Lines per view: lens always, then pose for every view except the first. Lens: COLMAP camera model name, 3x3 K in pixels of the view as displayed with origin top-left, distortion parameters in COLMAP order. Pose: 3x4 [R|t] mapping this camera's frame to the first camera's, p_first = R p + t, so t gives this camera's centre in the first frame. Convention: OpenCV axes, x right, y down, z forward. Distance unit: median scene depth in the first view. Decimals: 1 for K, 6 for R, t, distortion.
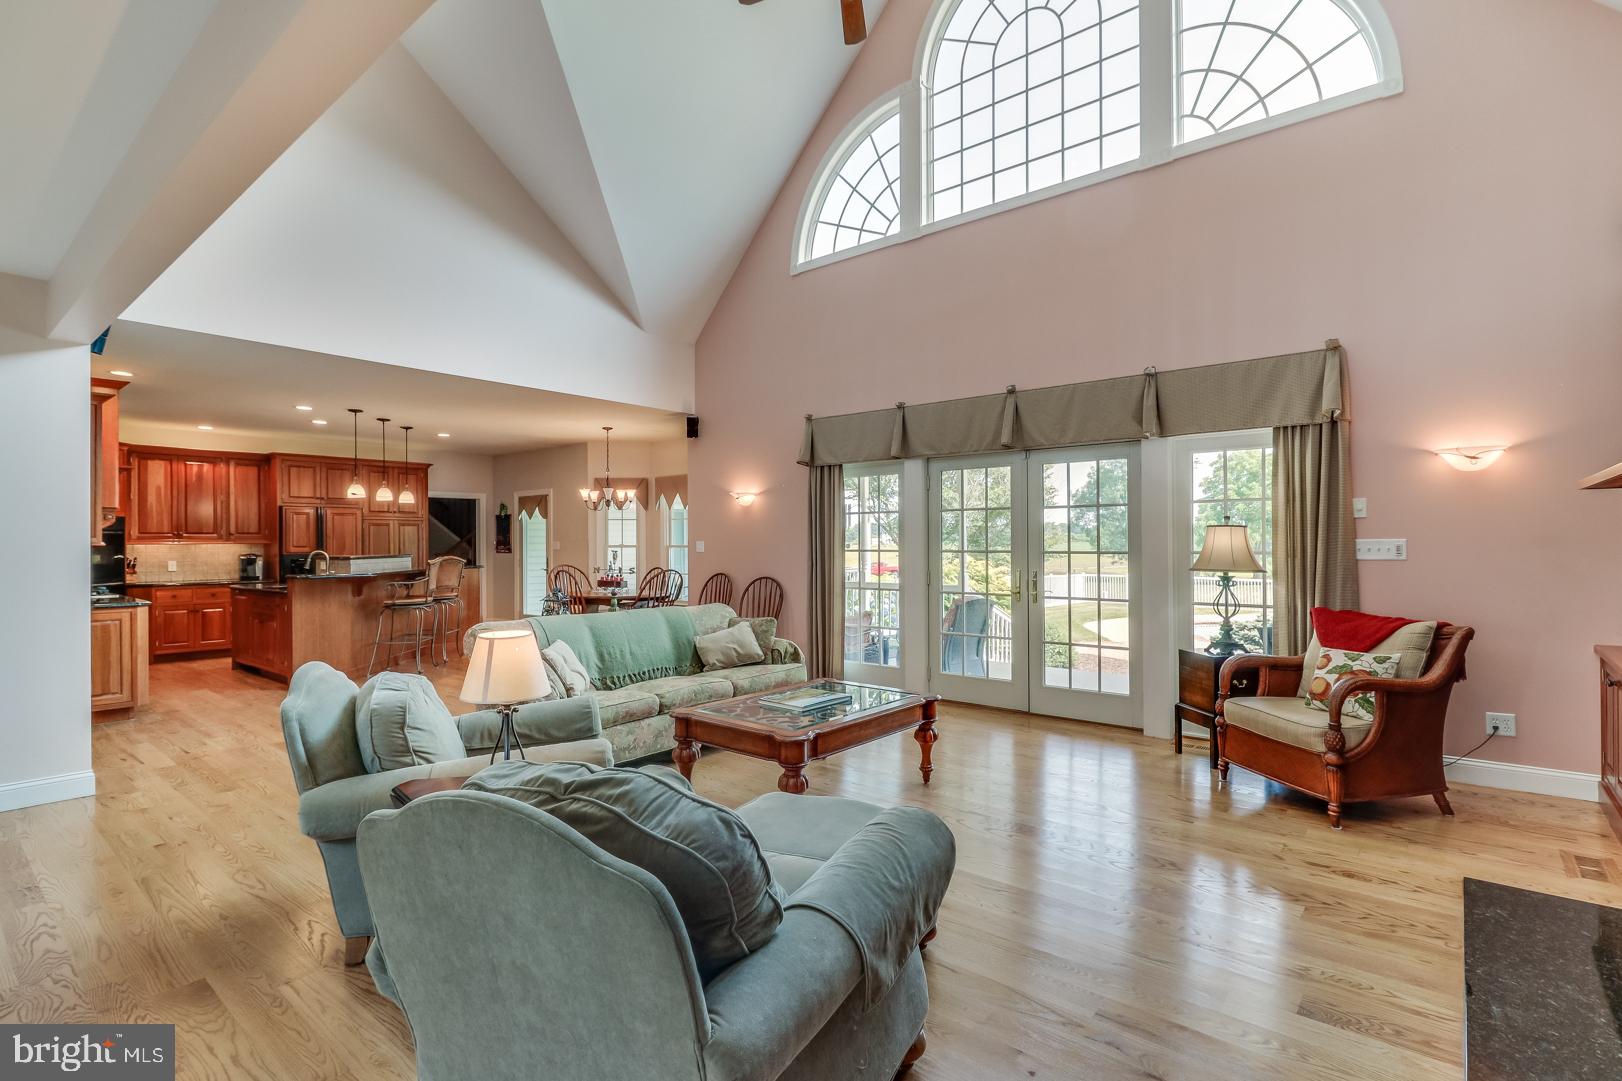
lens RADIAL K [[779.1, 0, 831.4], [0, 779.1, 543.5], [0, 0, 1]] dist [0.001326, -0.001566]
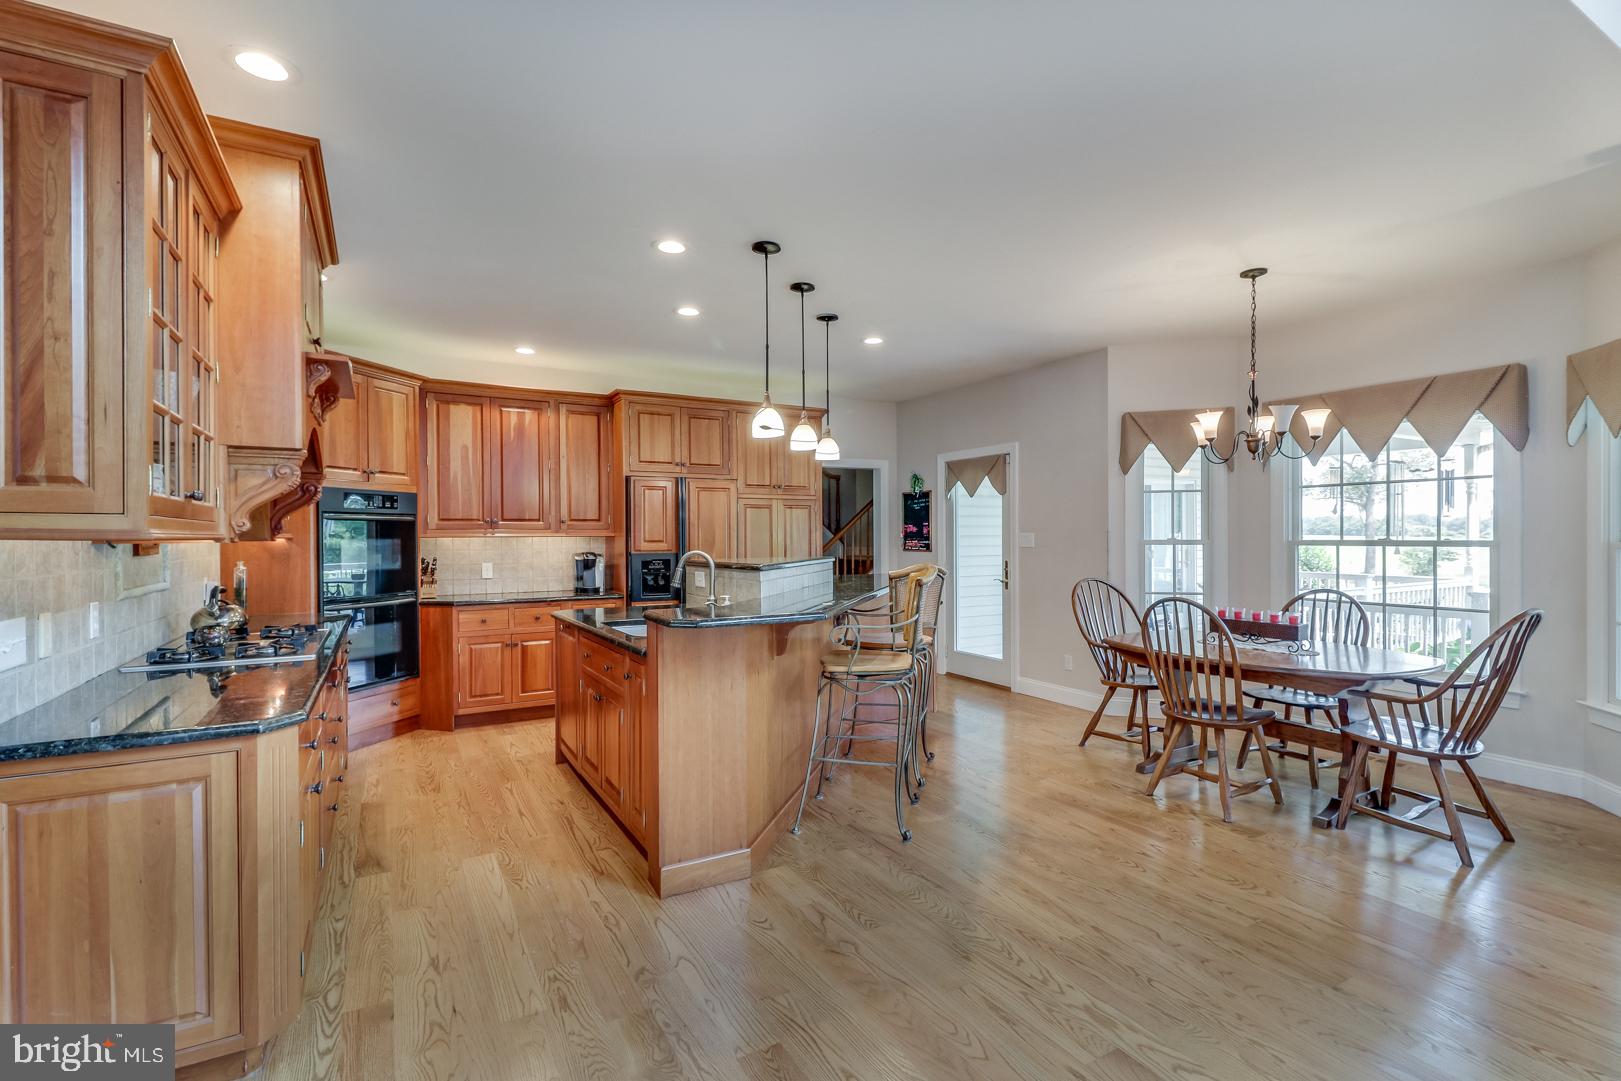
lens RADIAL K [[746.3, 0, 815.1], [0, 746.3, 543.5], [0, 0, 1]] dist [0.012487, -0.007979]
pose [[0.935026, 0.003135, -0.354565, -0.351637], [-0.000273, 0.999967, 0.008122, 0.000949], [0.354579, -0.007497, 0.934996, 0.490247]]
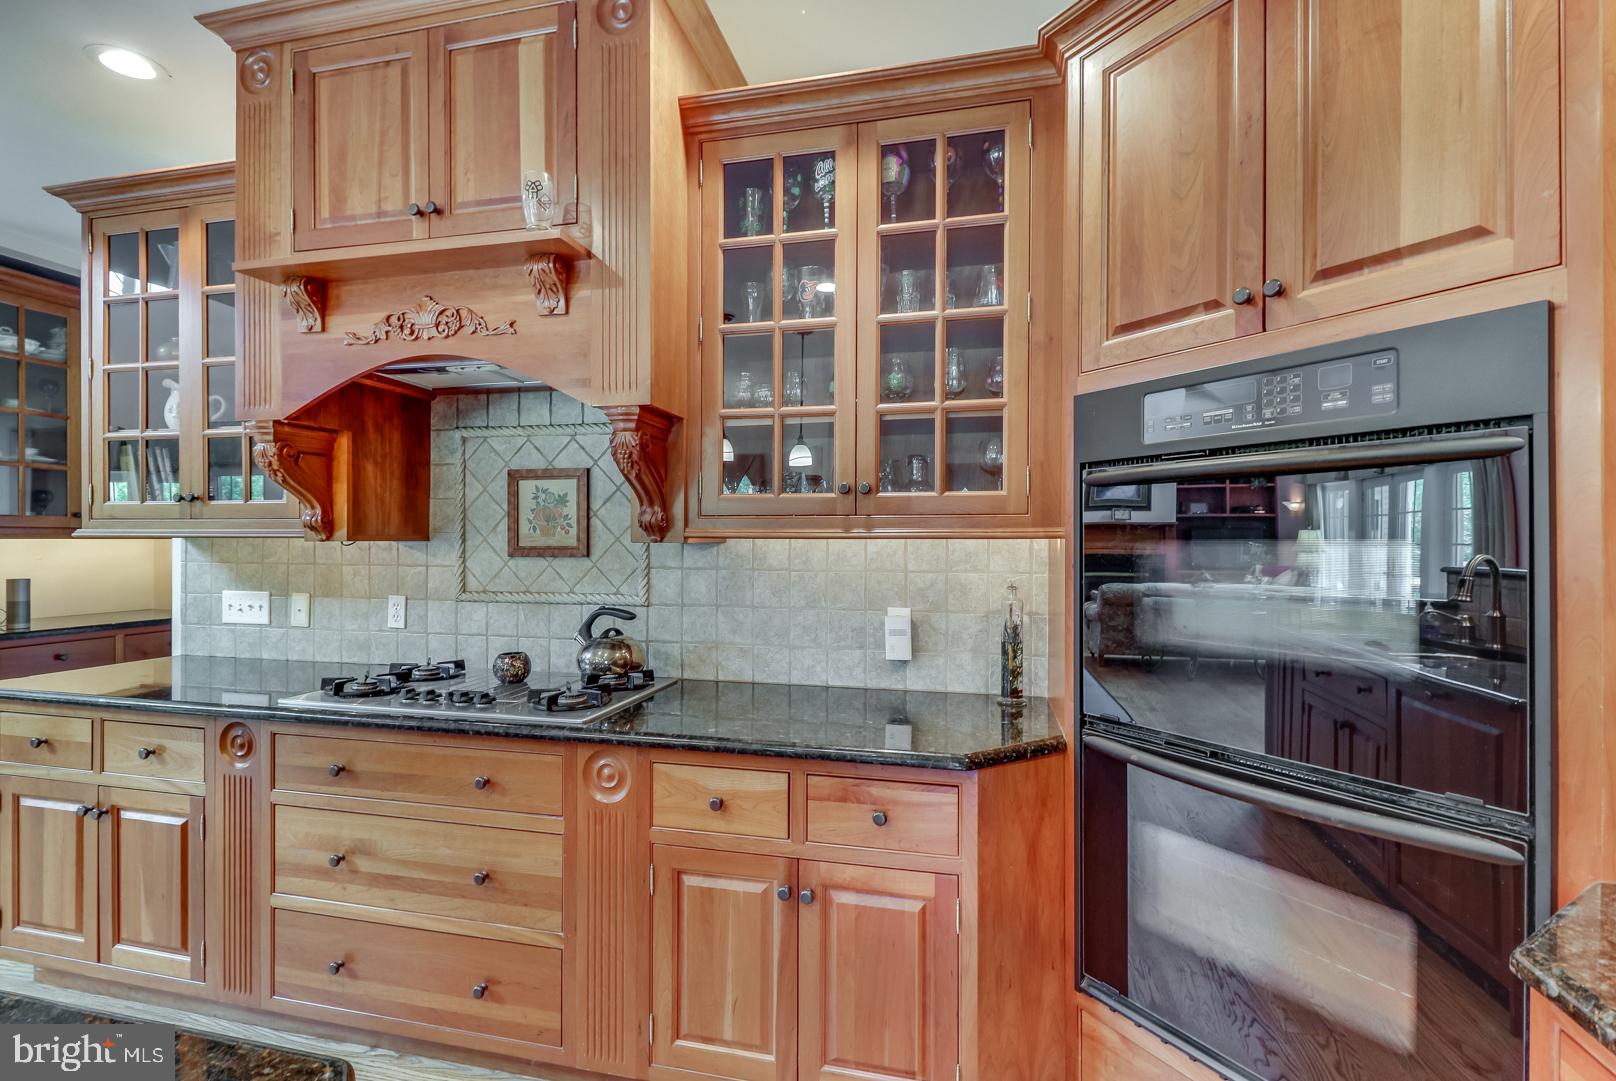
lens RADIAL K [[744.0, 0, 806.2], [0, 744.0, 543.0], [0, 0, 1]] dist [0.012487, -0.007979]
pose [[-0.900866, 0.003283, -0.434086, -0.676702], [0.000114, 0.999973, 0.007327, 0.001537], [0.434098, 0.006551, -0.900842, 0.940575]]
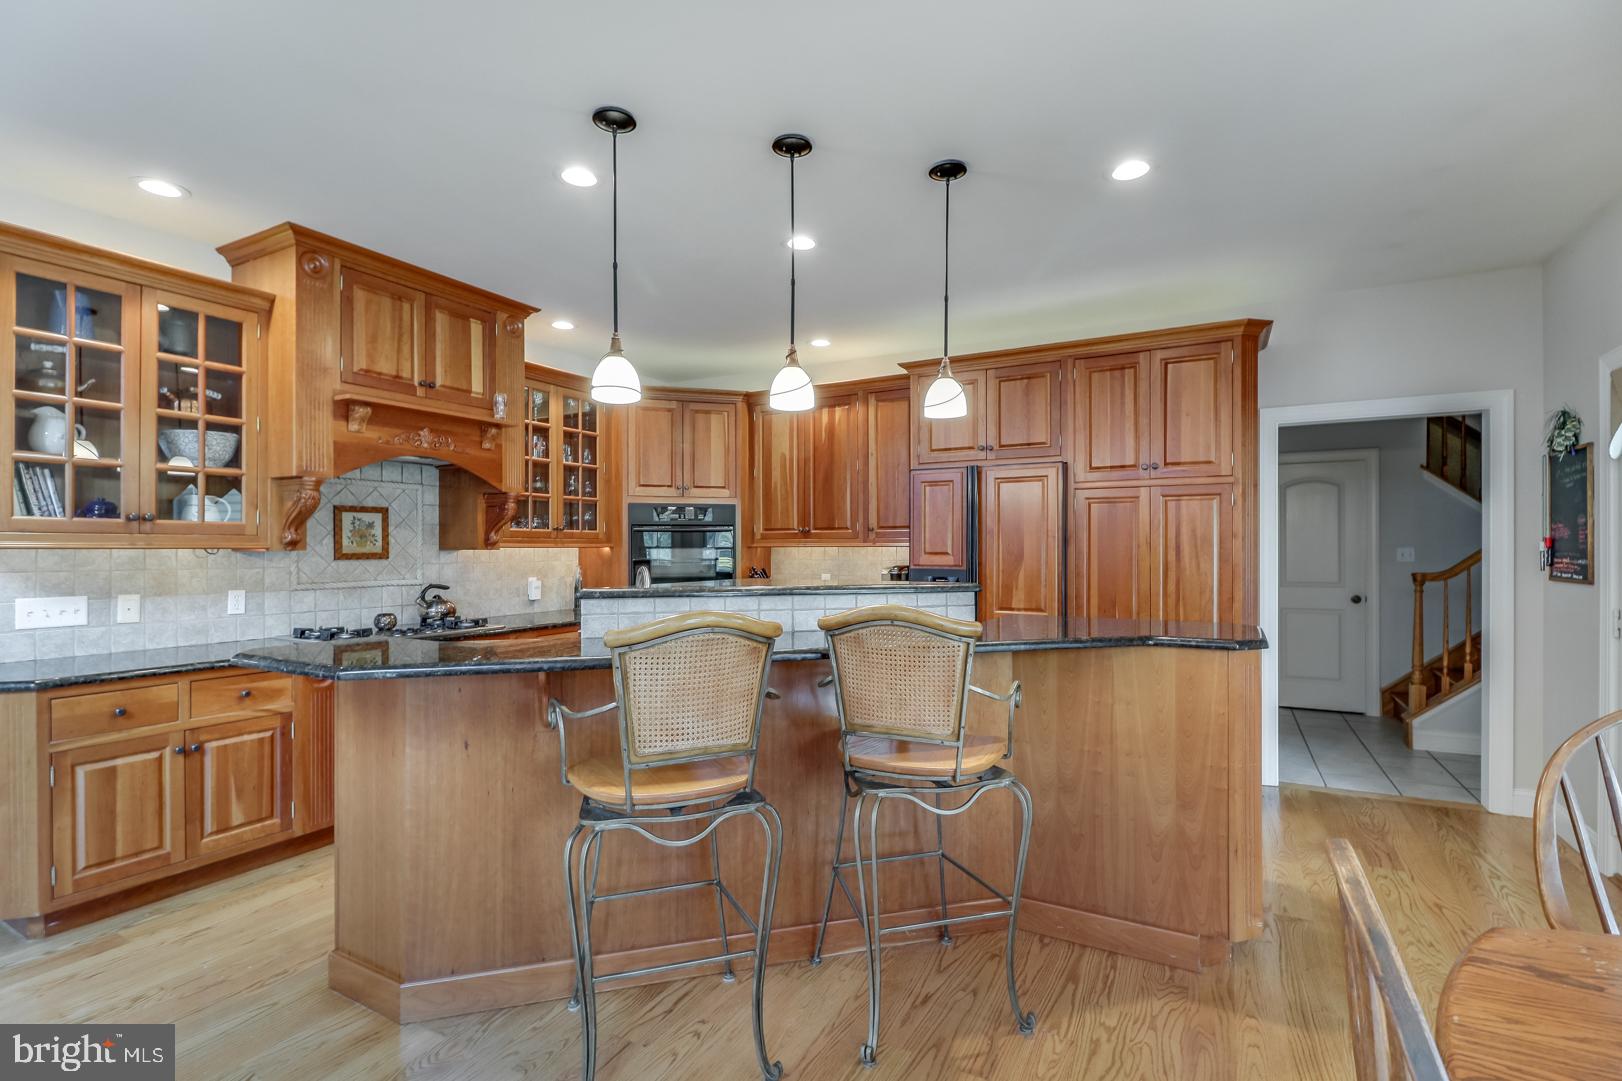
lens RADIAL K [[746.7, 0, 805.1], [0, 746.7, 554.4], [0, 0, 1]] dist [0.012487, -0.007979]
pose [[0.175974, 0.015296, -0.984276, -0.248146], [-0.003384, 0.999883, 0.014934, -0.001791], [0.984389, 0.000703, 0.176005, 0.845922]]
